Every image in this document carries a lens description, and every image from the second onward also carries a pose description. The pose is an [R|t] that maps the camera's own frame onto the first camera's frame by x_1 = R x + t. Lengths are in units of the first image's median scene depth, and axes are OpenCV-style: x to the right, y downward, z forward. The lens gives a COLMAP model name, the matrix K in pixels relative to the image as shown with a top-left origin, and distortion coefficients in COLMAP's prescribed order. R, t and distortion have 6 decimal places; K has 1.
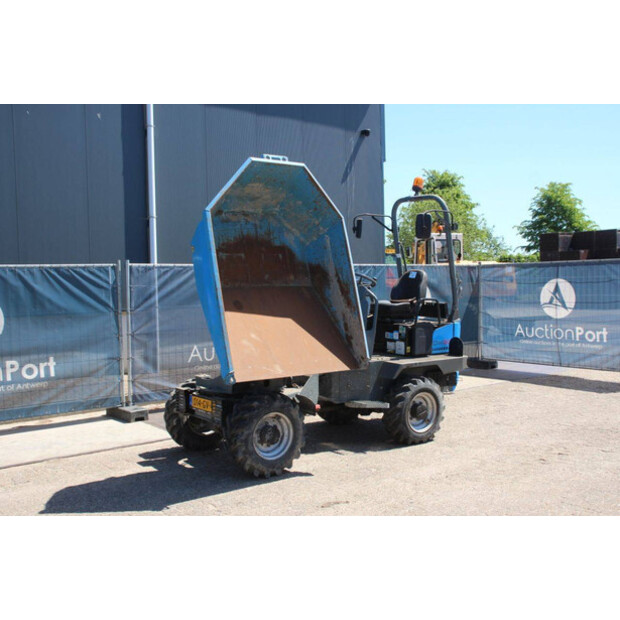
lens RADIAL K [[652.4, 0, 308.4], [0, 652.4, 314.1], [0, 0, 1]] dist [-0.031214, 0.000000]
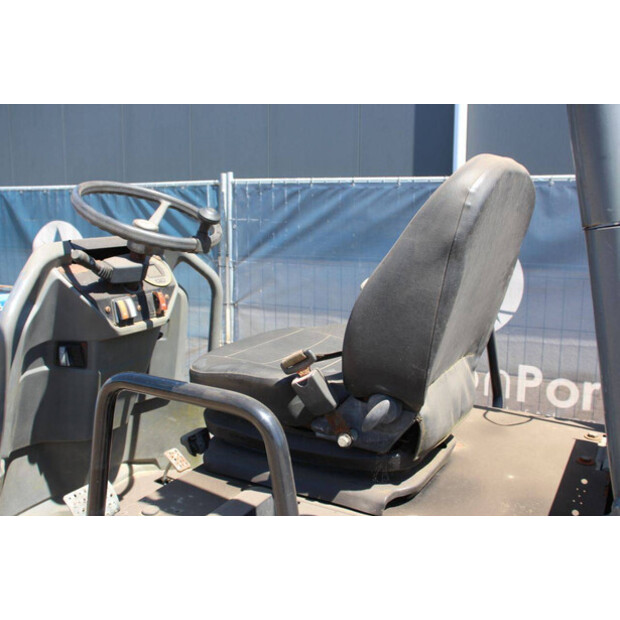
lens RADIAL K [[646.1, 0, 310.0], [0, 646.1, 310.7], [0, 0, 1]] dist [-0.076899, 0.000000]
pose [[0.418631, 0.162397, -0.893518, 0.265147], [-0.058380, 0.986659, 0.151973, -0.052319], [0.906278, -0.011457, 0.422527, 0.800308]]
